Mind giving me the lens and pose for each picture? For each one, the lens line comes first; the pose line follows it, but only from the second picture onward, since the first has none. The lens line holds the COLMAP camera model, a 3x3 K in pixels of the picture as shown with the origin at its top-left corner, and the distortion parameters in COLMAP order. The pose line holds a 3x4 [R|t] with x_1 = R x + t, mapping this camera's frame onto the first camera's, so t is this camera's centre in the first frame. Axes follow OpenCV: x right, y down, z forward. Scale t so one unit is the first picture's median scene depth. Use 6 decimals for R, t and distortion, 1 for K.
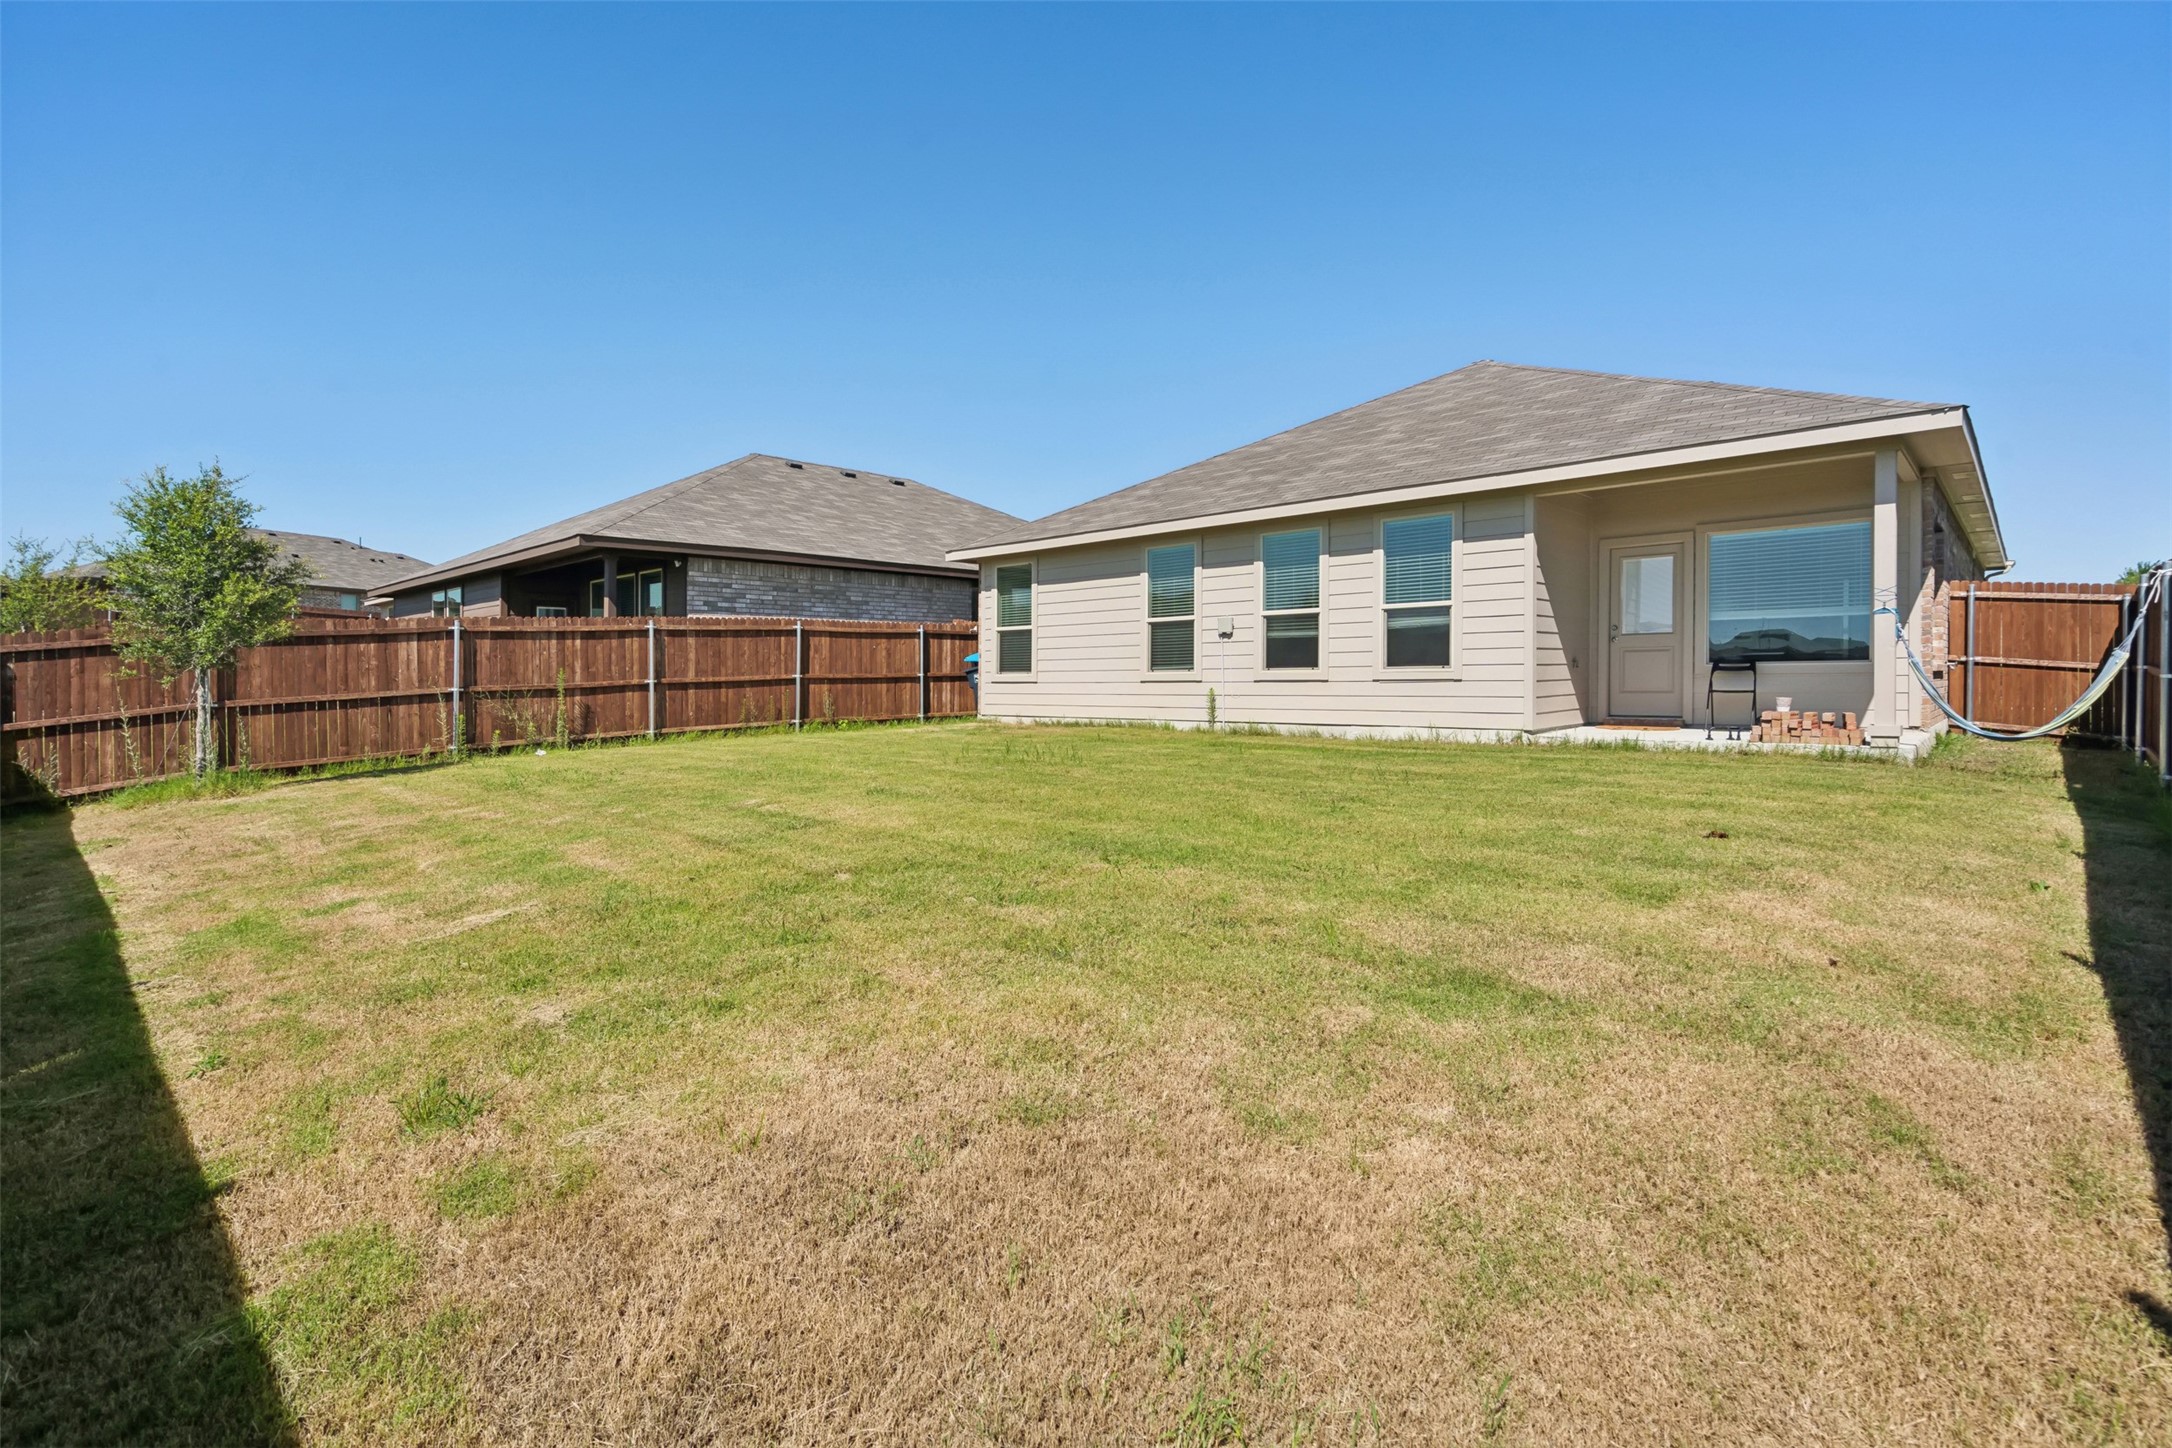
lens RADIAL K [[1020.7, 0, 1046.3], [0, 1020.7, 706.9], [0, 0, 1]] dist [-0.004238, 0.002492]
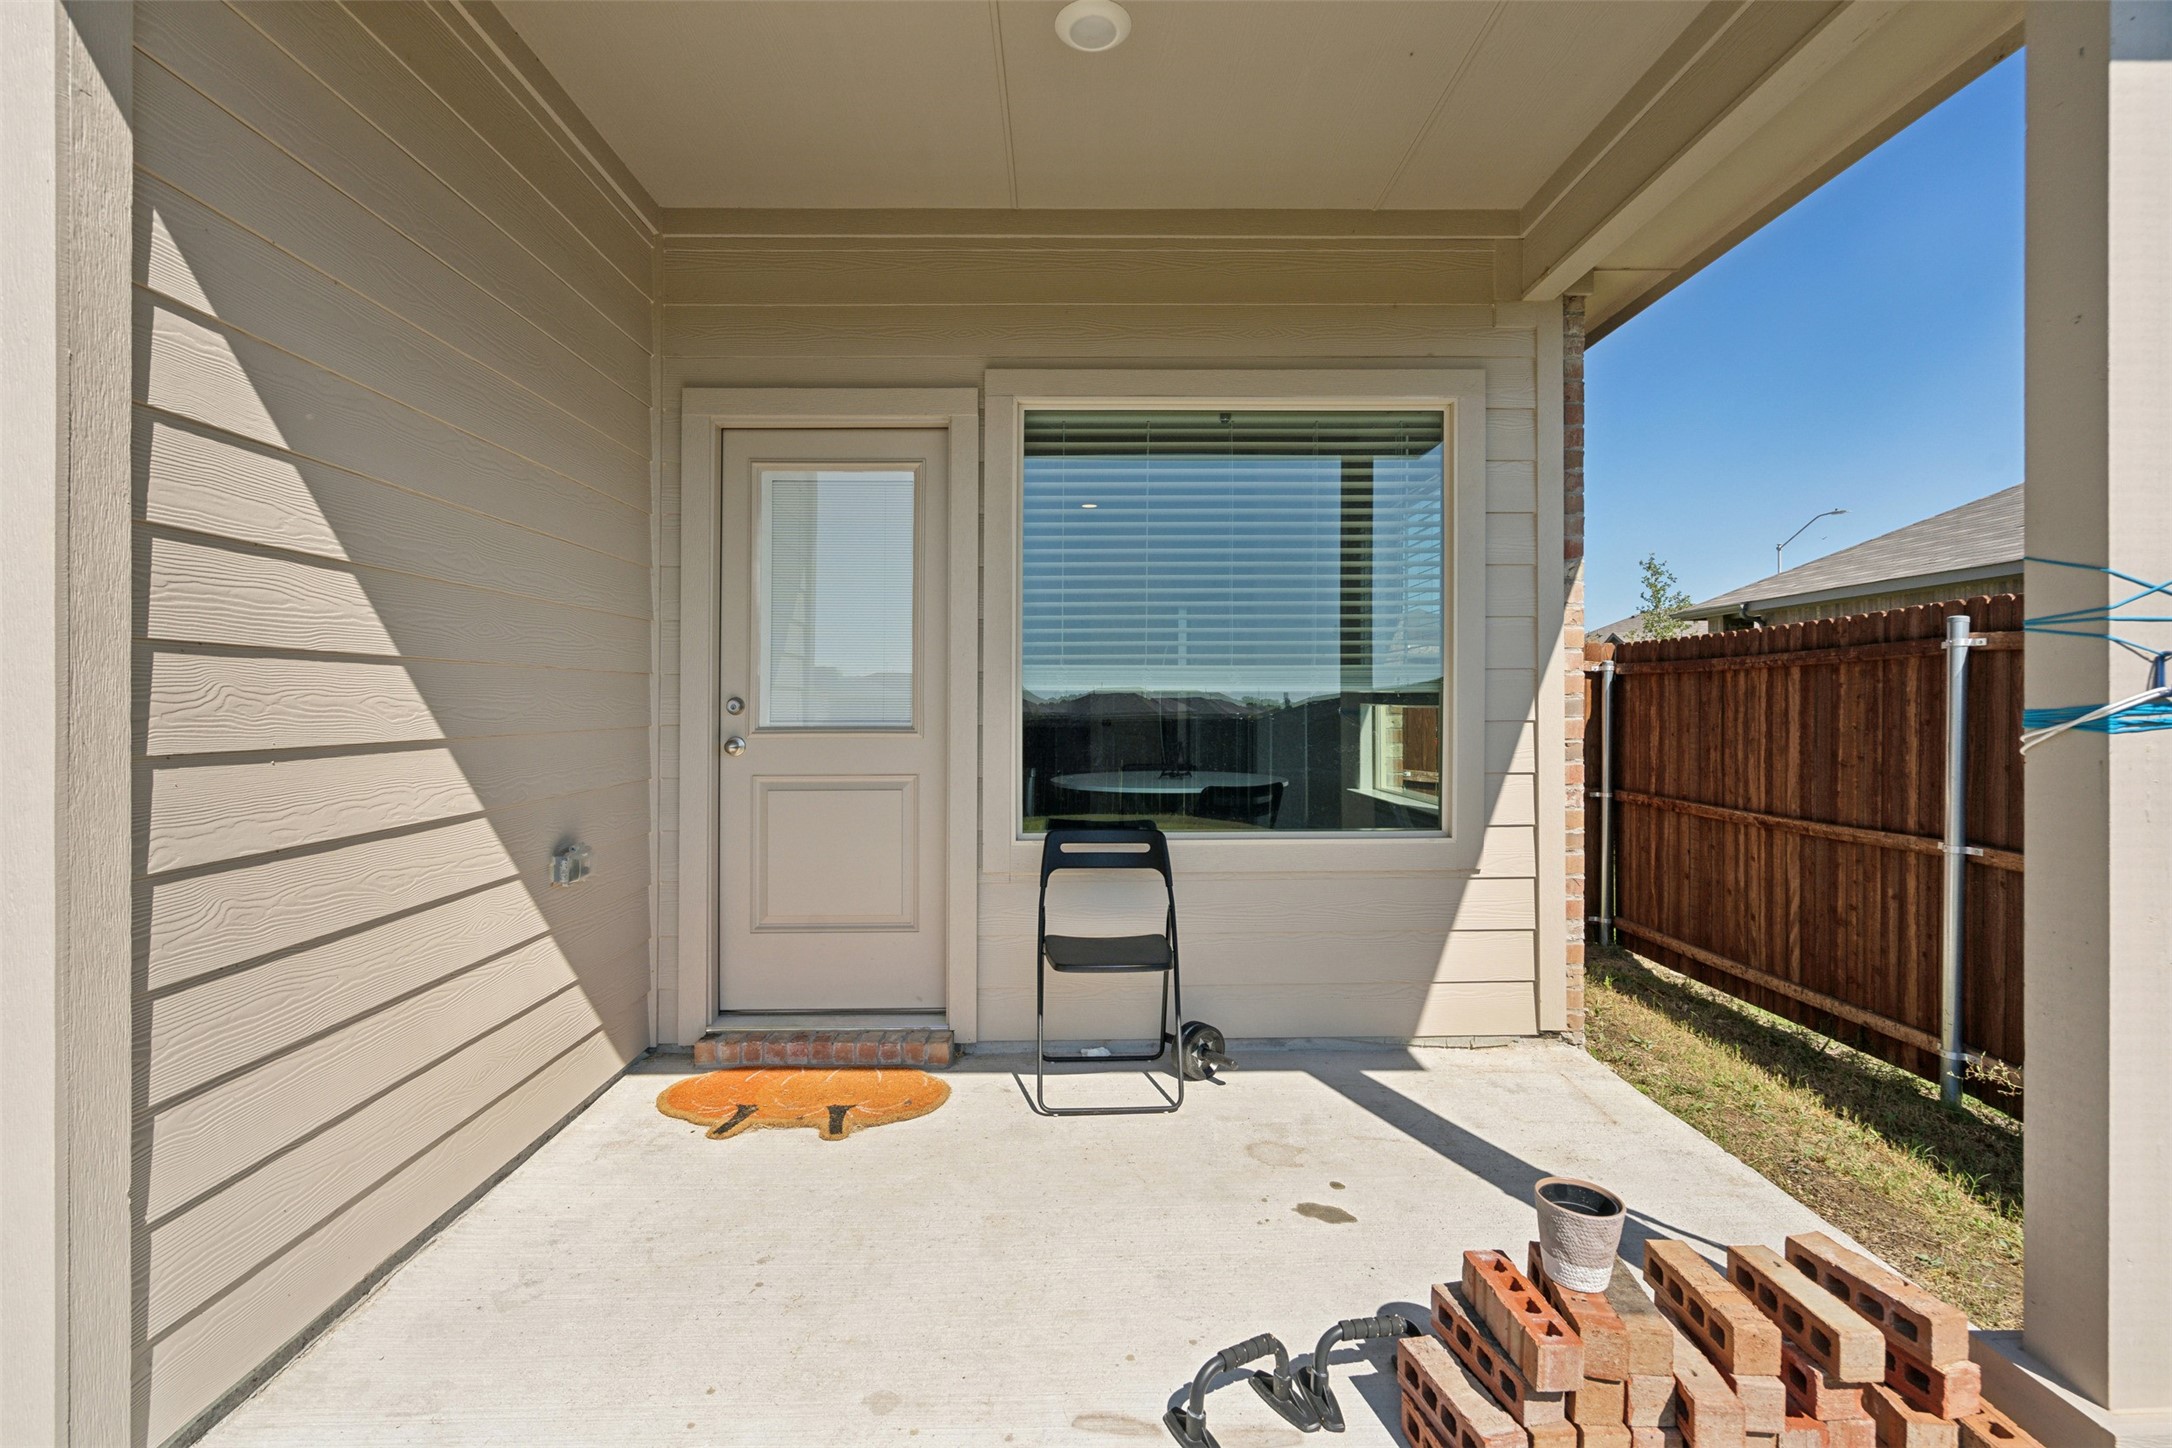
lens RADIAL K [[1020.7, 0, 1095.7], [0, 1020.7, 715.0], [0, 0, 1]] dist [-0.004238, 0.002492]
pose [[0.696434, 0.004032, 0.717609, 0.350788], [0.014256, 0.999709, -0.019453, -0.056002], [-0.717479, 0.023778, 0.696174, 0.605324]]
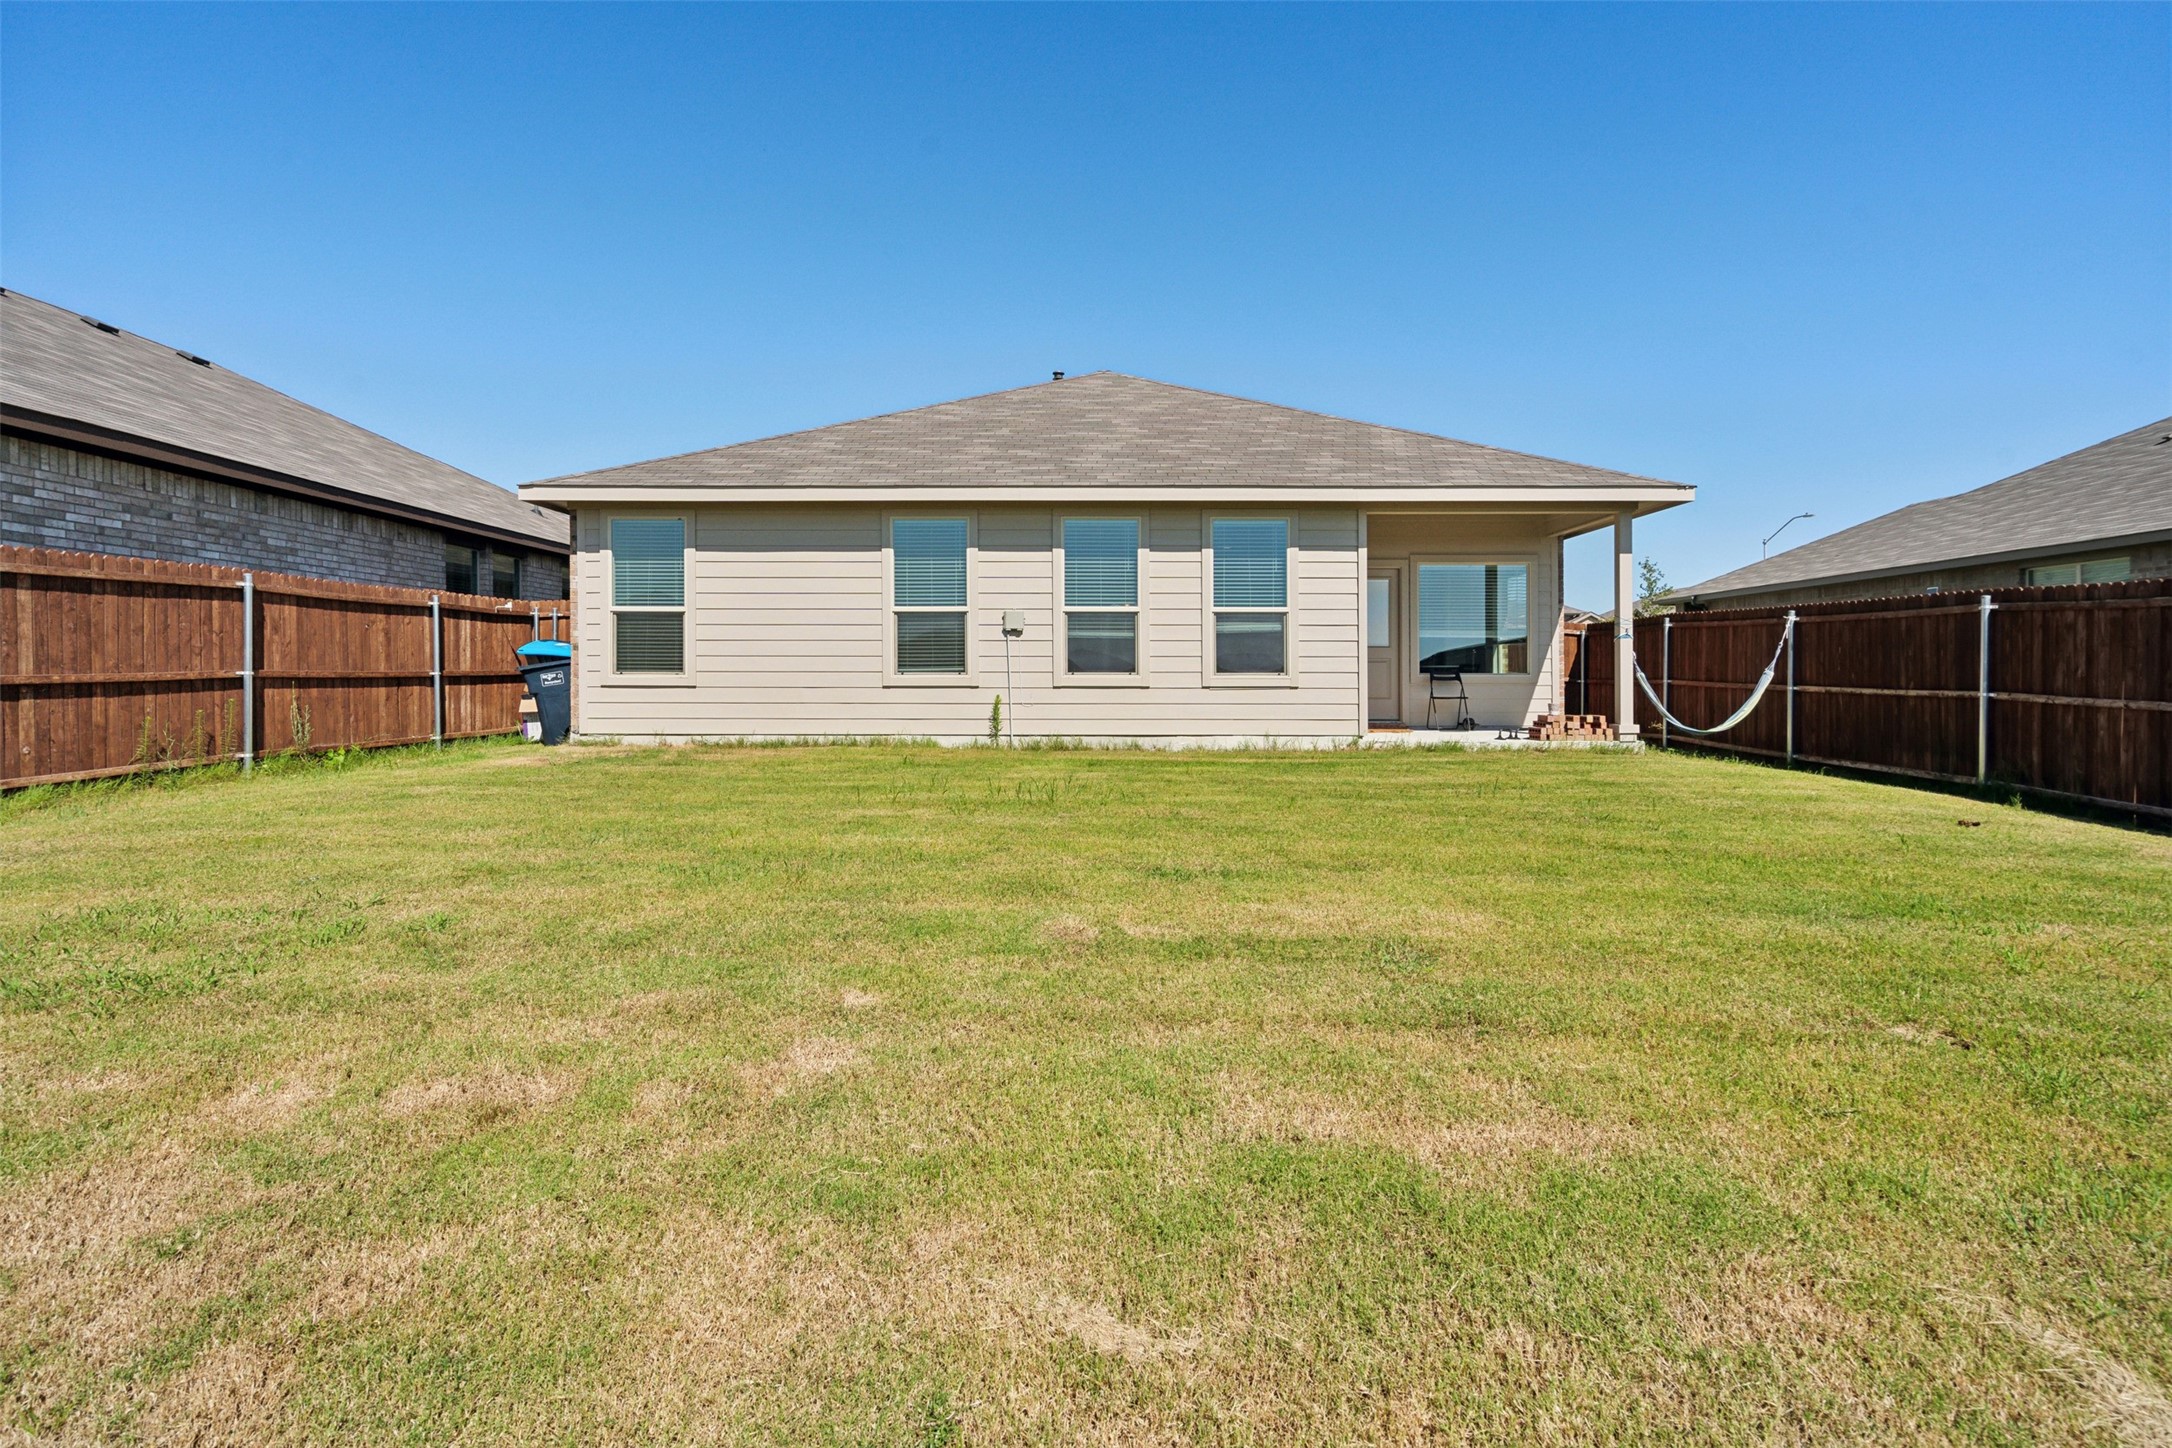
lens RADIAL K [[1020.7, 0, 1098.0], [0, 1020.7, 705.0], [0, 0, 1]] dist [-0.004238, 0.002492]
pose [[0.716446, -0.006761, 0.697610, -0.337806], [0.012288, 0.999920, -0.002929, -0.006624], [-0.697534, 0.010671, 0.716472, 0.327023]]
